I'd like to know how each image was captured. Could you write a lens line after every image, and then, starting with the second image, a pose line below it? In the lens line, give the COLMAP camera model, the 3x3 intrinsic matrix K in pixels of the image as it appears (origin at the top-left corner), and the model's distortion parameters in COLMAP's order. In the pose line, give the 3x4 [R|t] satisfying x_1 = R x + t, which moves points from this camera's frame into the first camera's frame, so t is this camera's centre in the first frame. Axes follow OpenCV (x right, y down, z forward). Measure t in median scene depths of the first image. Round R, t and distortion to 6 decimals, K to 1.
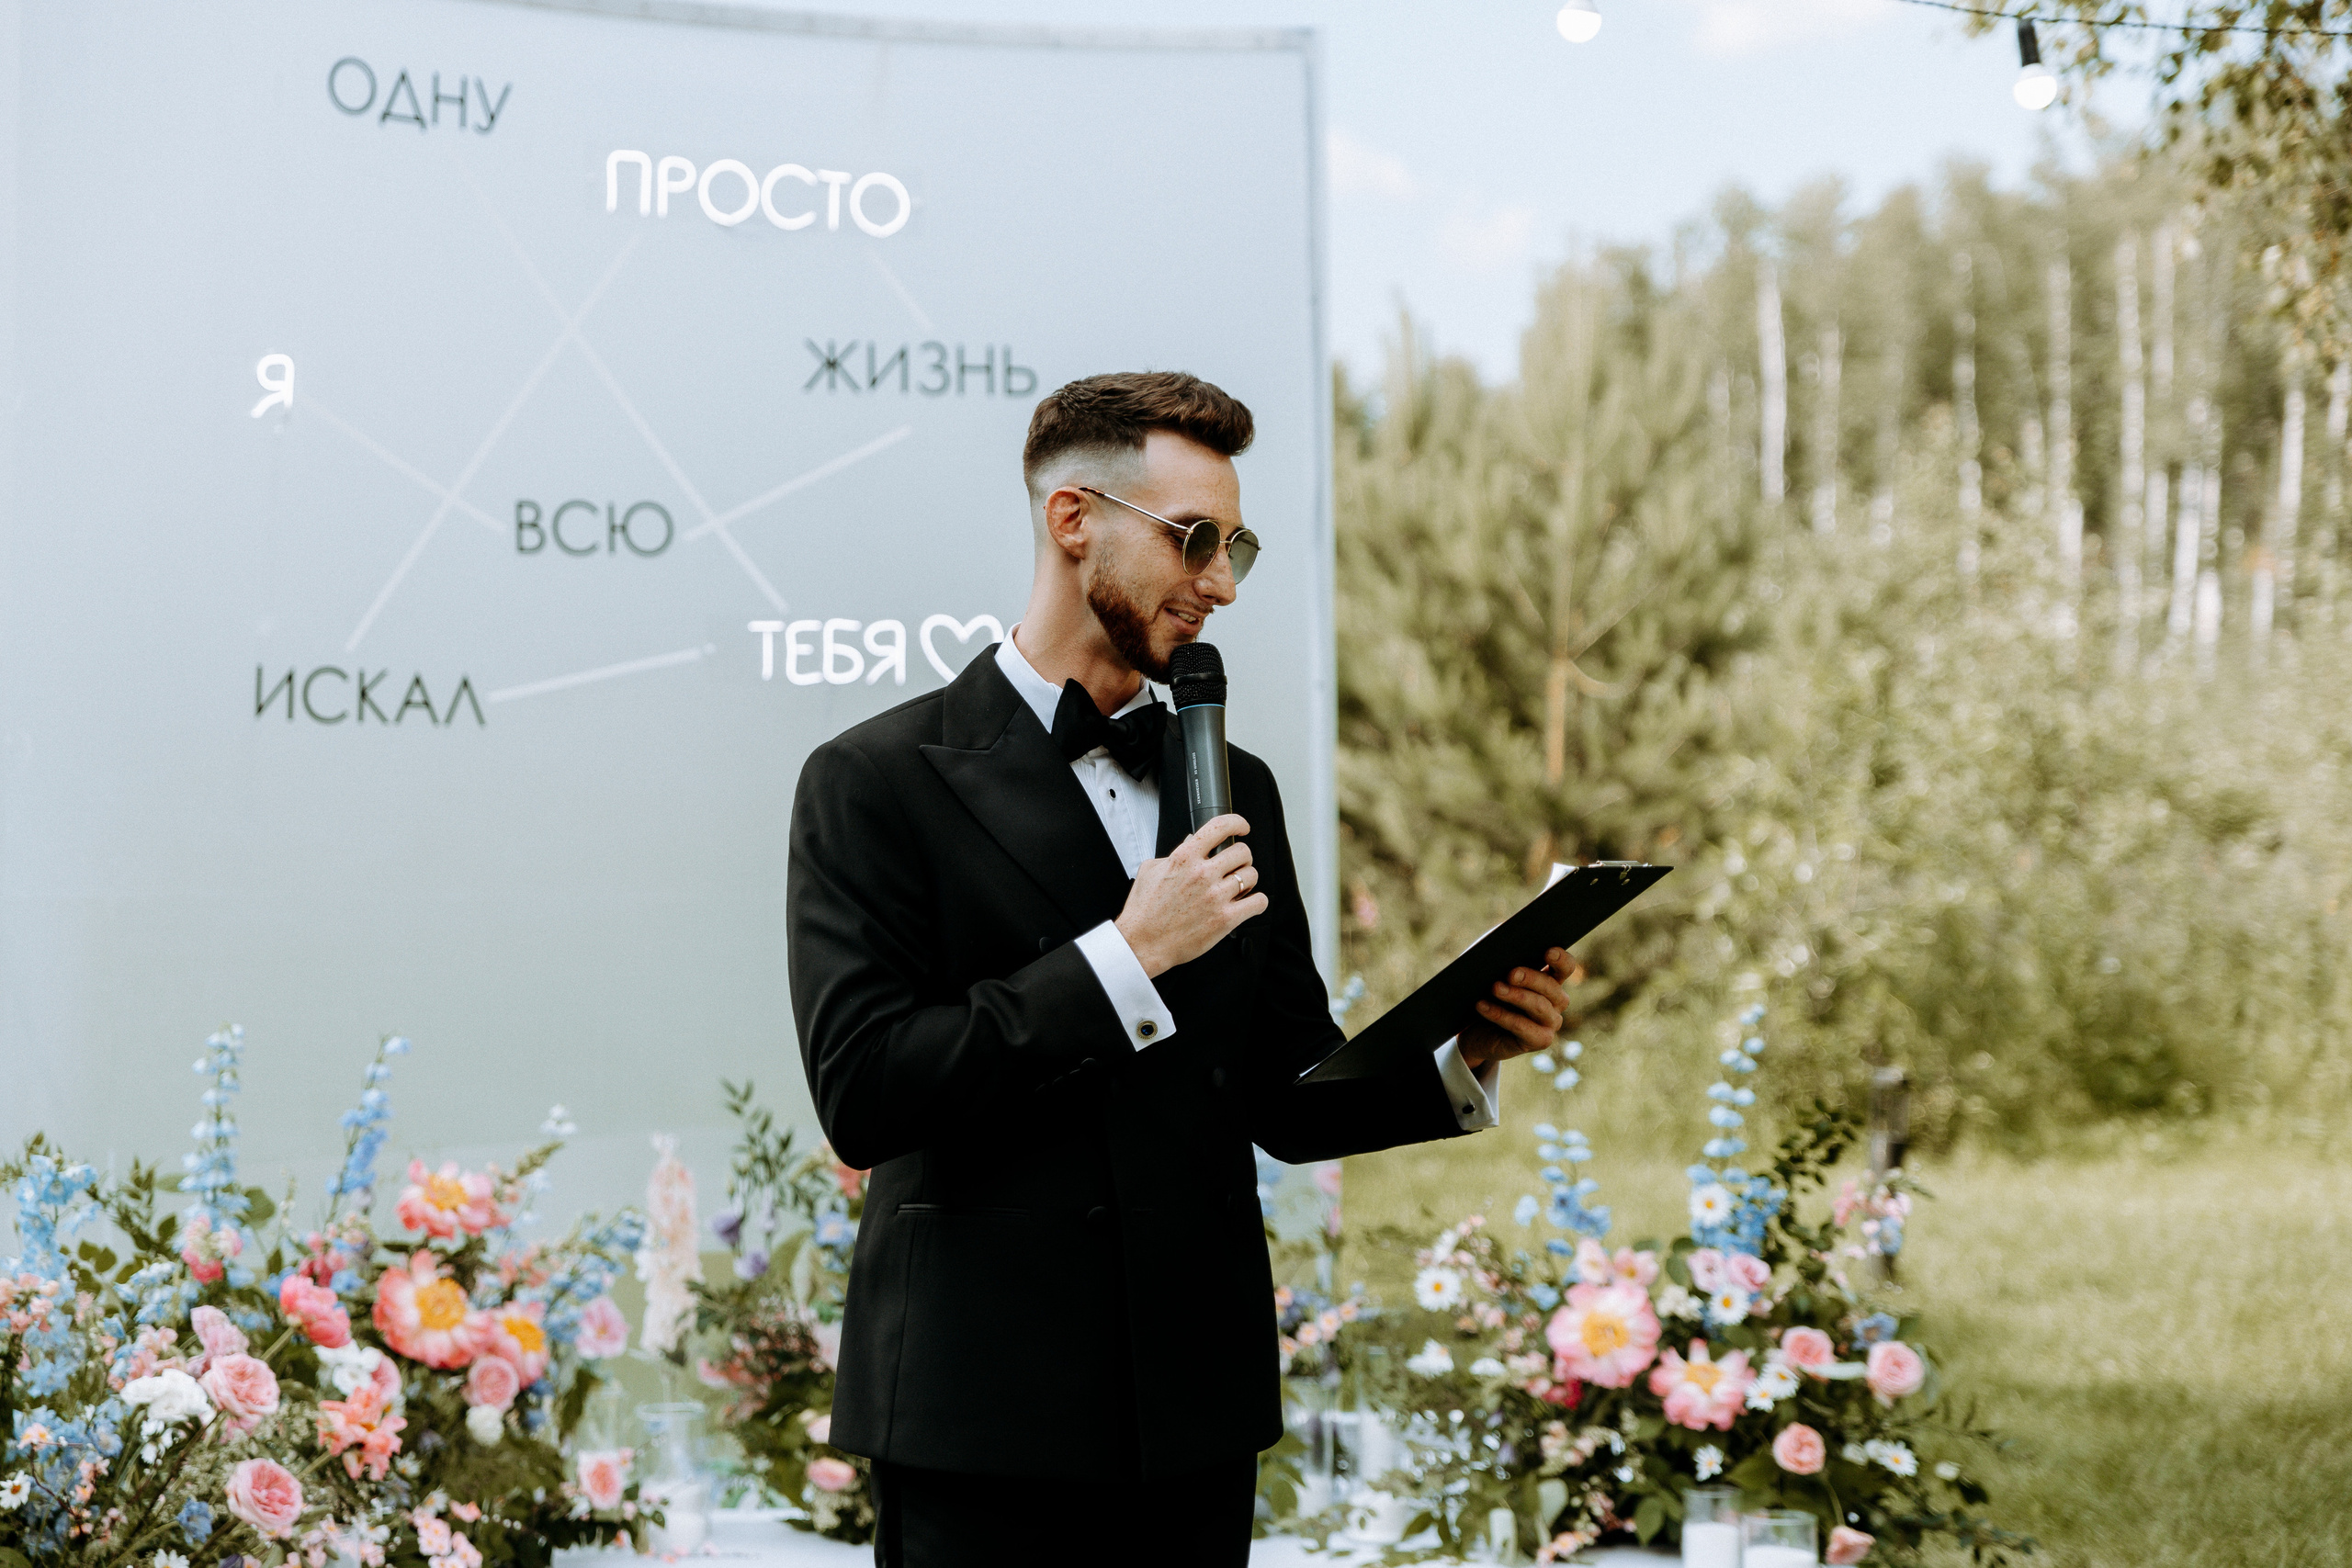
lens RADIAL K [[4772.2, 0, 1223.8], [0, 4772.2, 786.7], [0, 0, 1]] dist [0.109922, -0.057897]
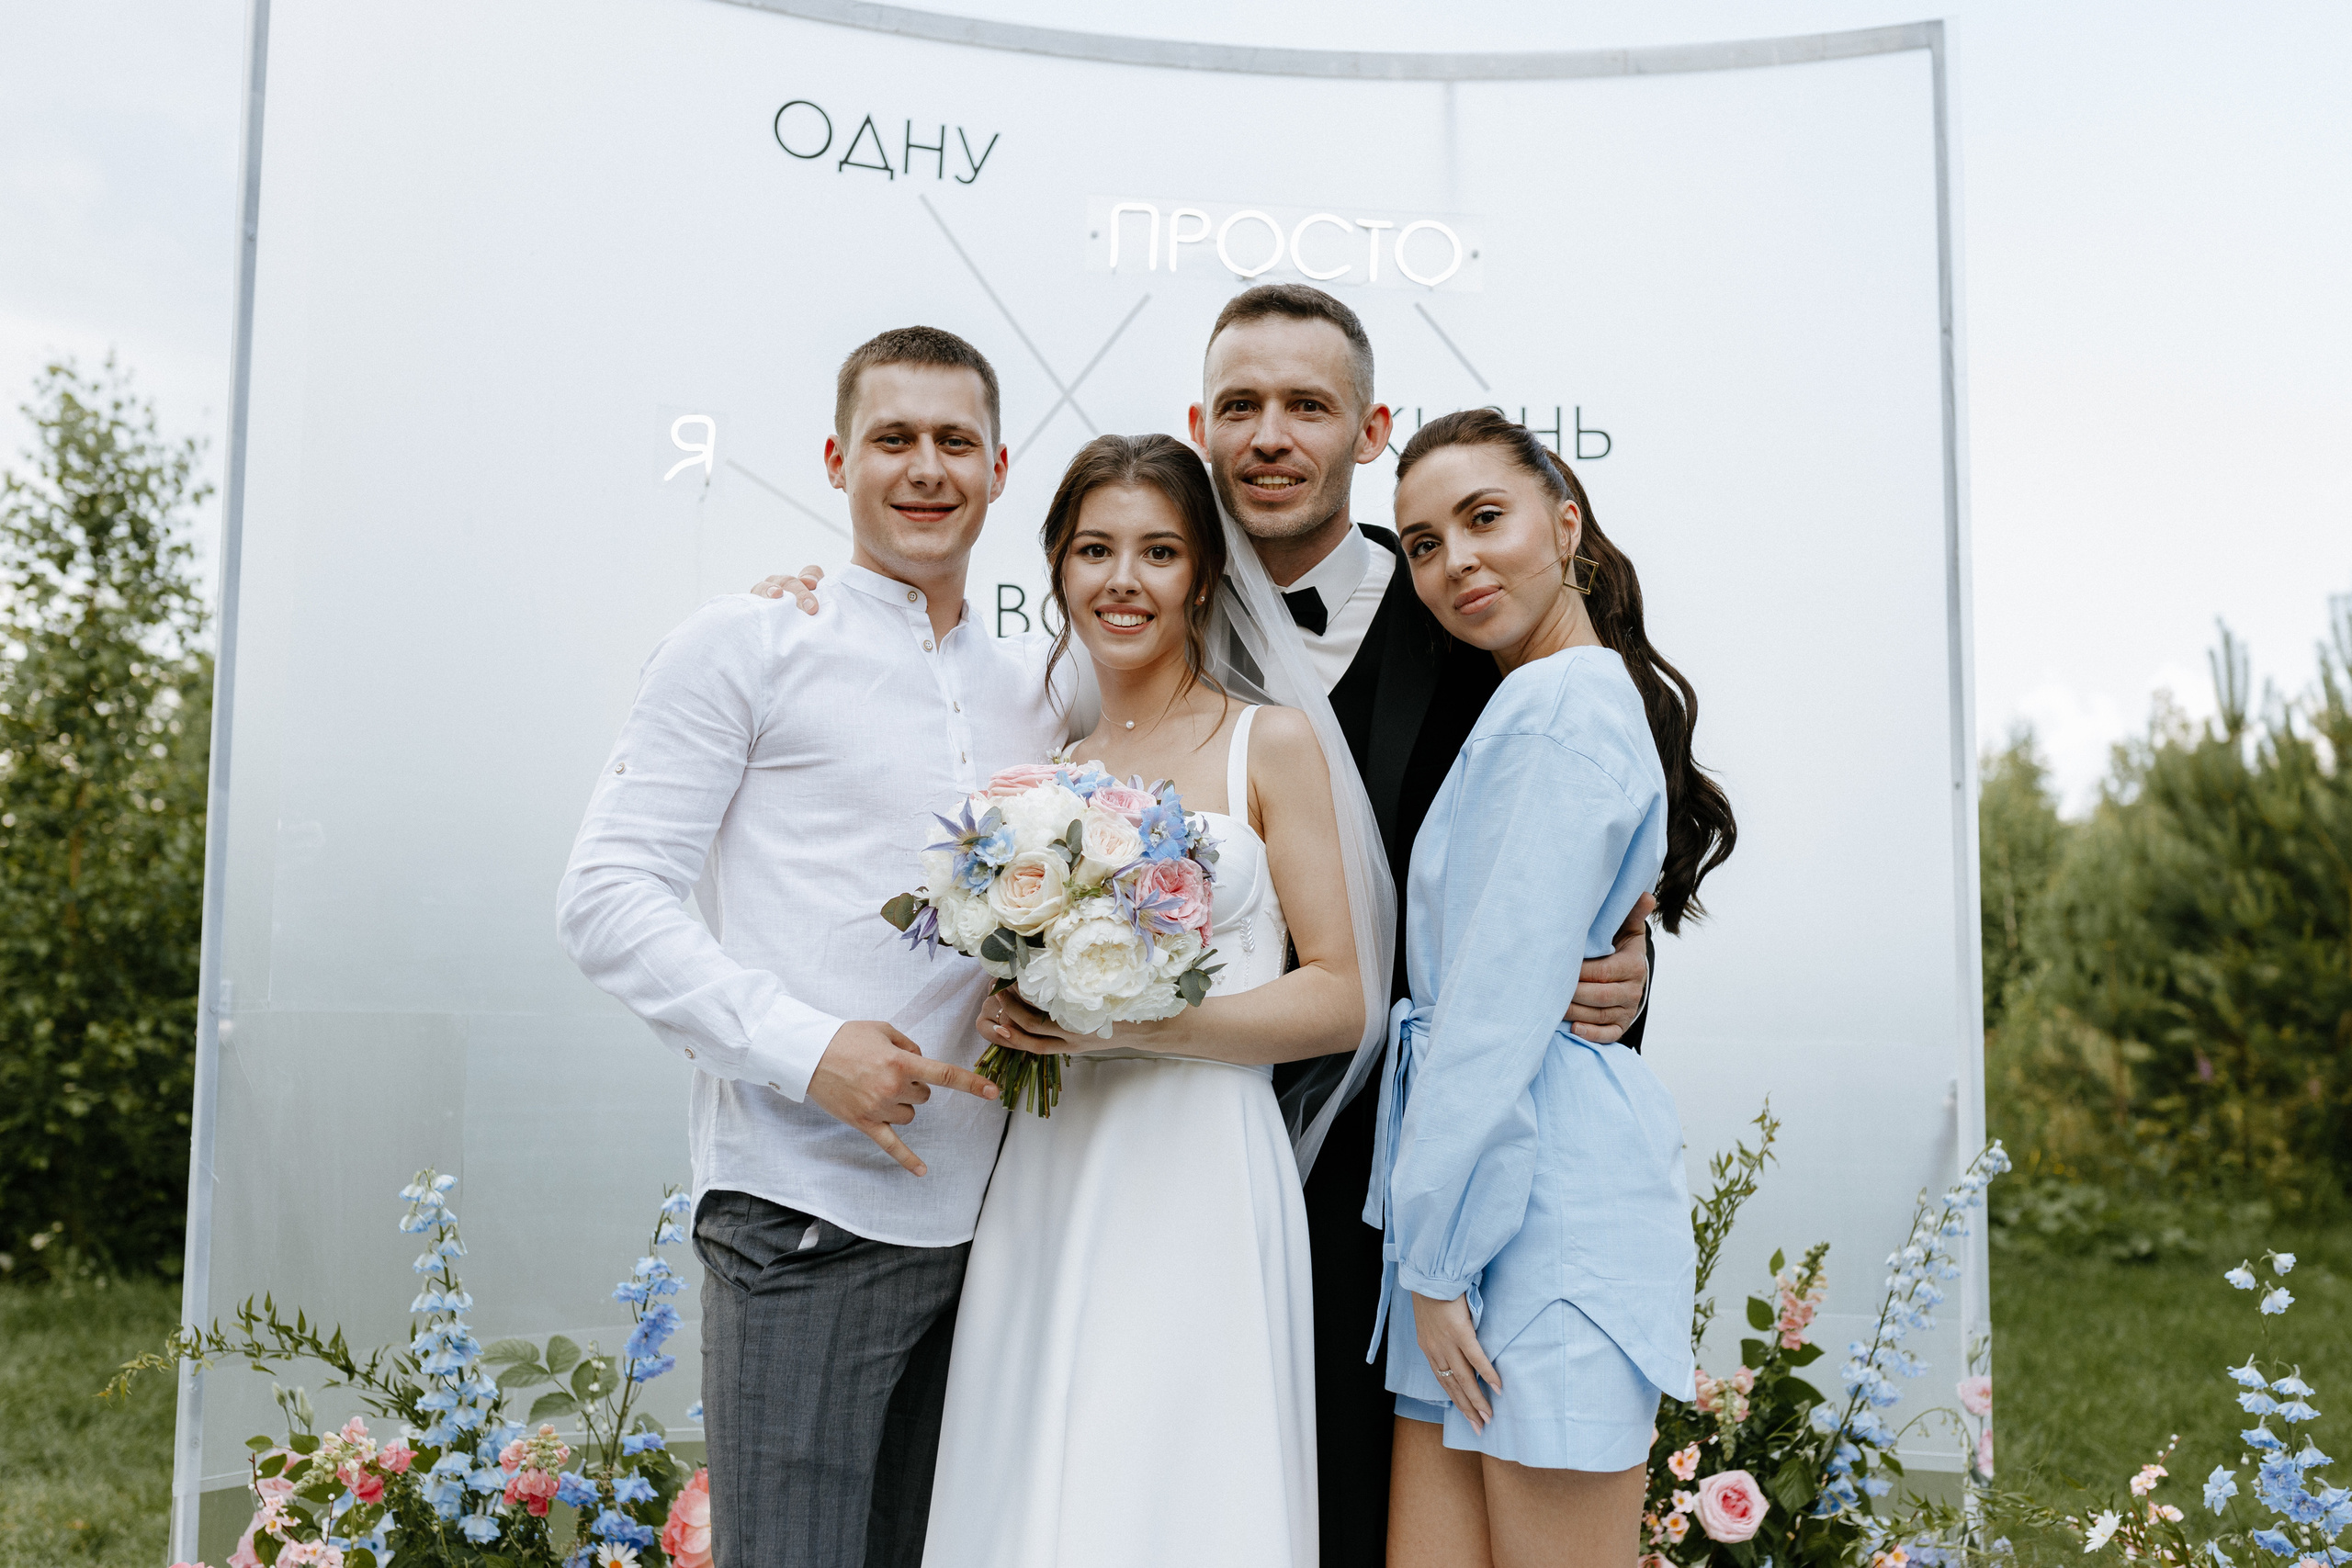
lens RADIAL K [[2481.3, 0, 1176.0], [0, 2481.3, 784.0], [0, 0, 1]] dist [-0.006541, 0.001064]
pose [[0.928123, -0.017675, -0.371853, 0.056686], [-0.013141, 0.996694, -0.080174, 0.014981], [0.372041, 0.079298, 0.924823, 0.588965]]
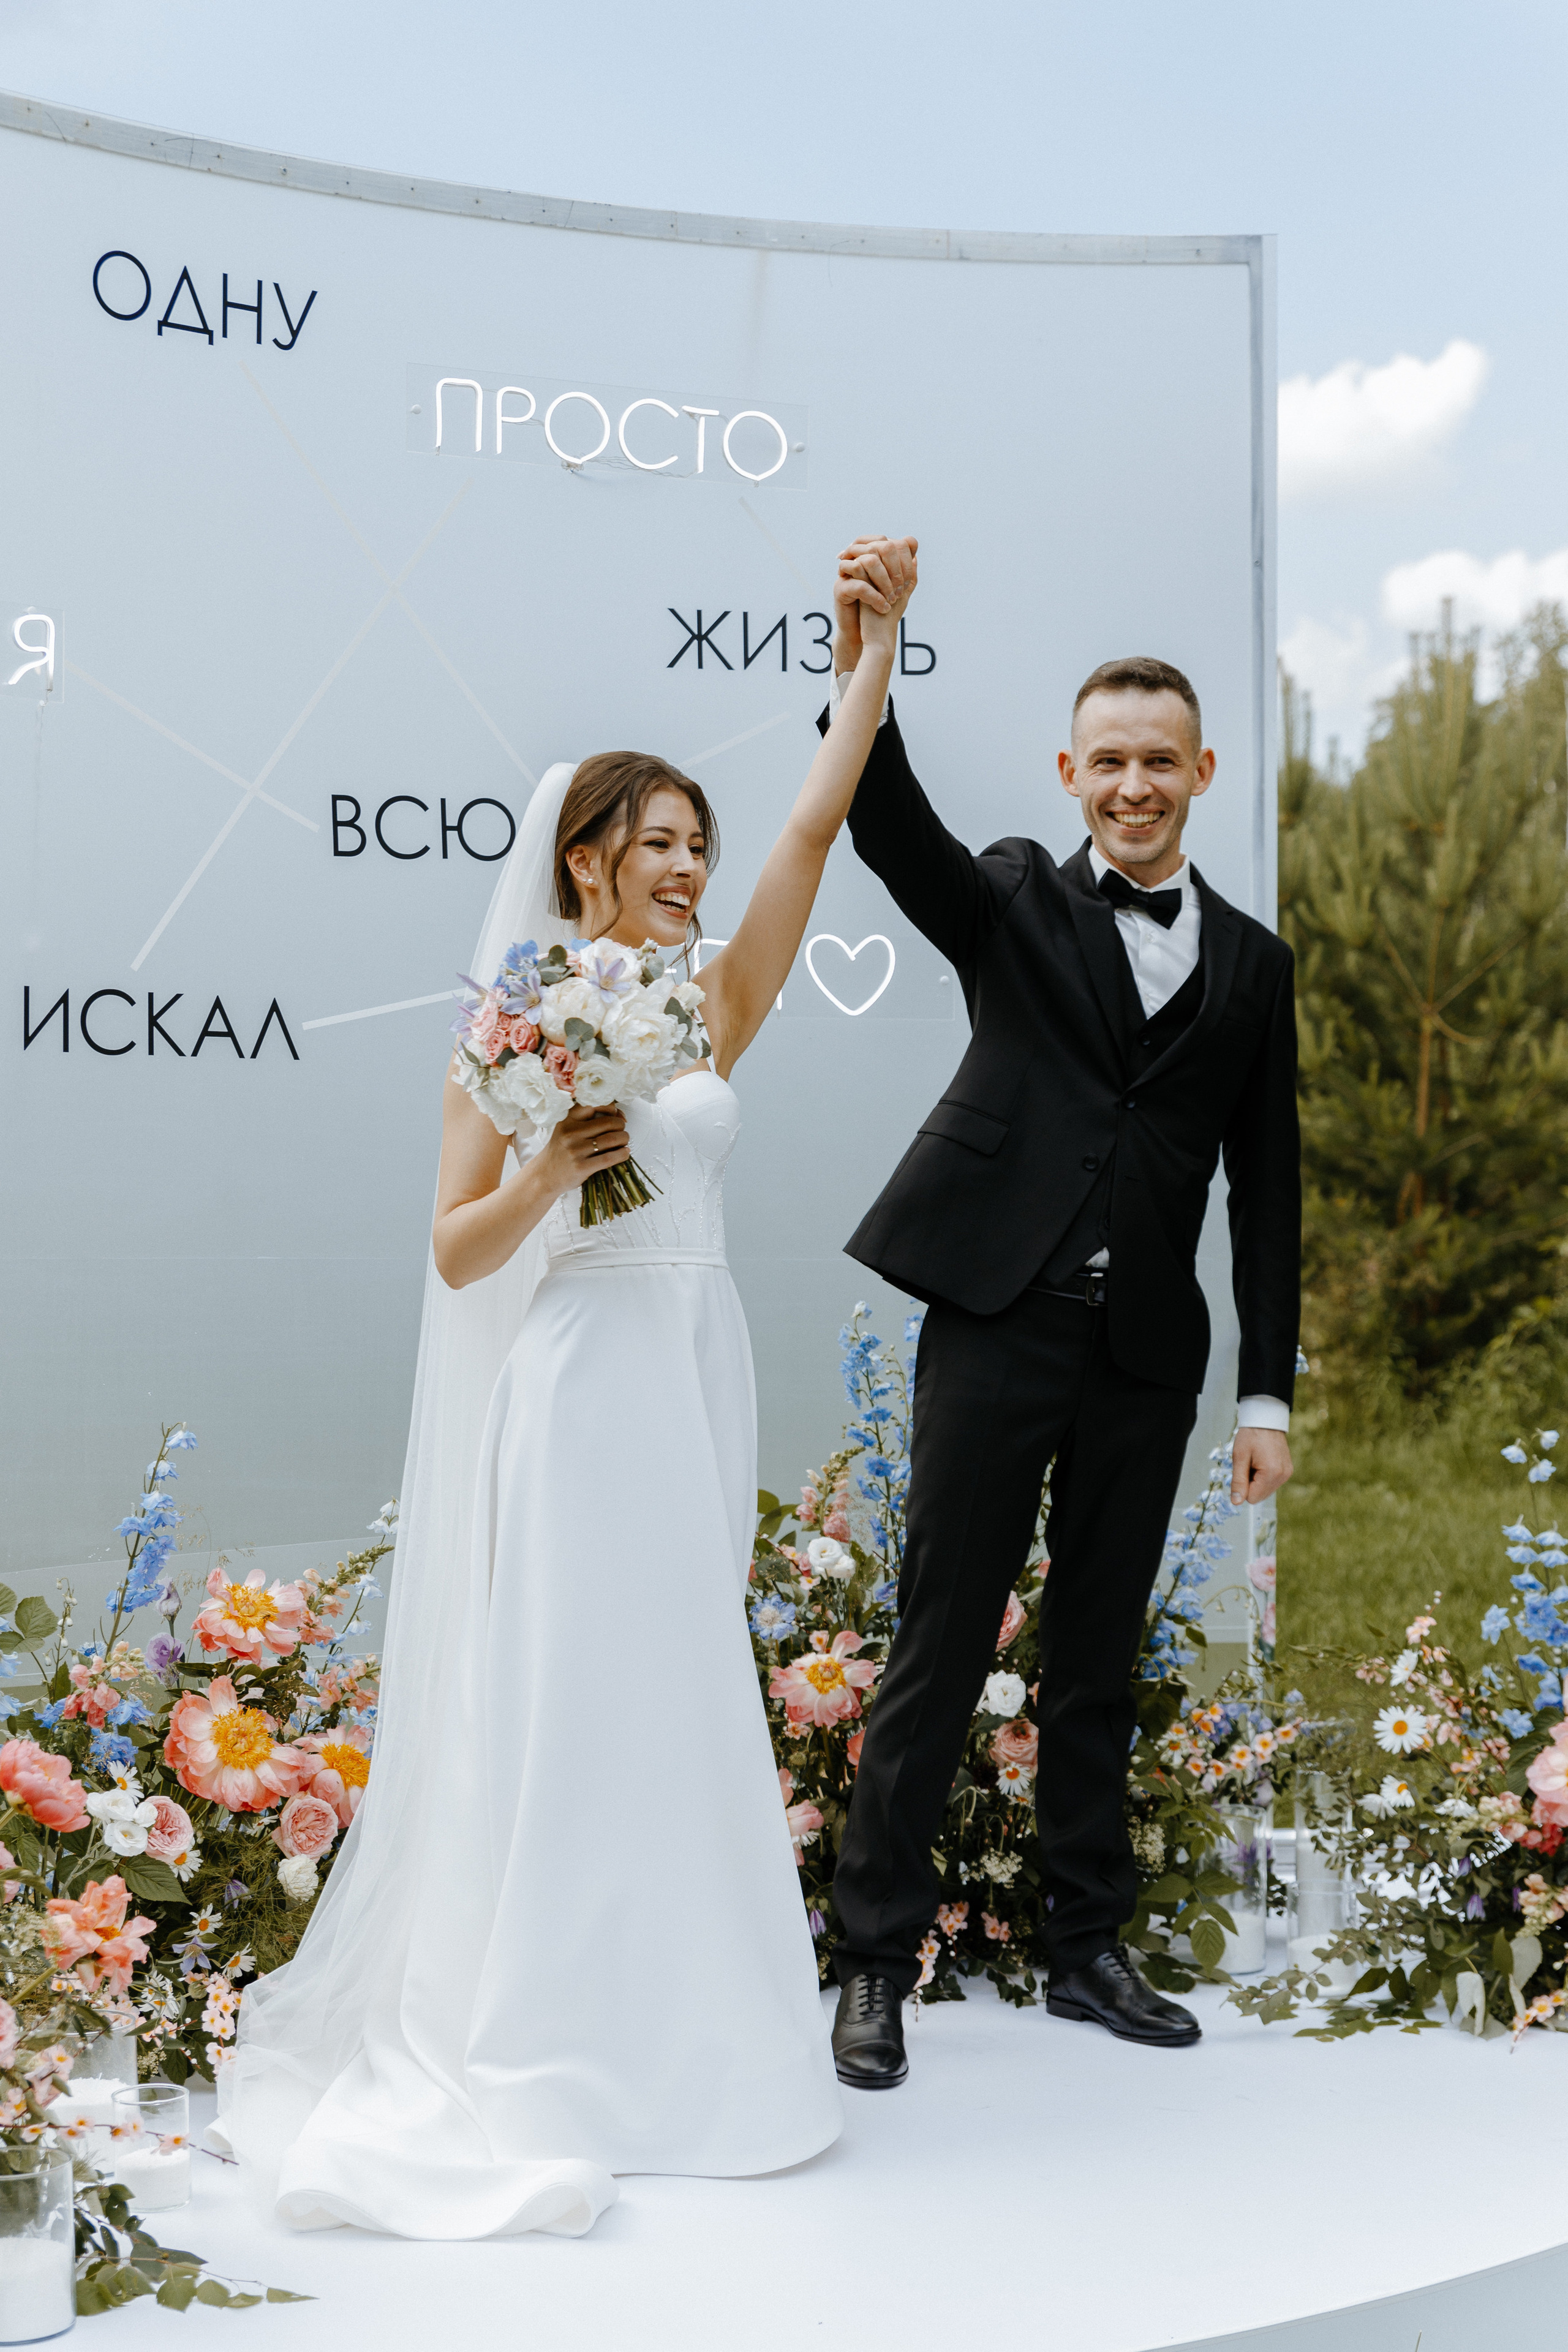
lens RADIAL K [[3887.2, 0, 955.8], [0, 3887.2, 1636.5], [0, 0, 1]] dist [0.035158, -0.077819]
pose [[0.999366, 0.006931, -0.034931, -0.010660], [-0.002362, 0.991619, 0.129173, -0.000517], [0.035534, -0.129008, 0.991007, 0.295113]]
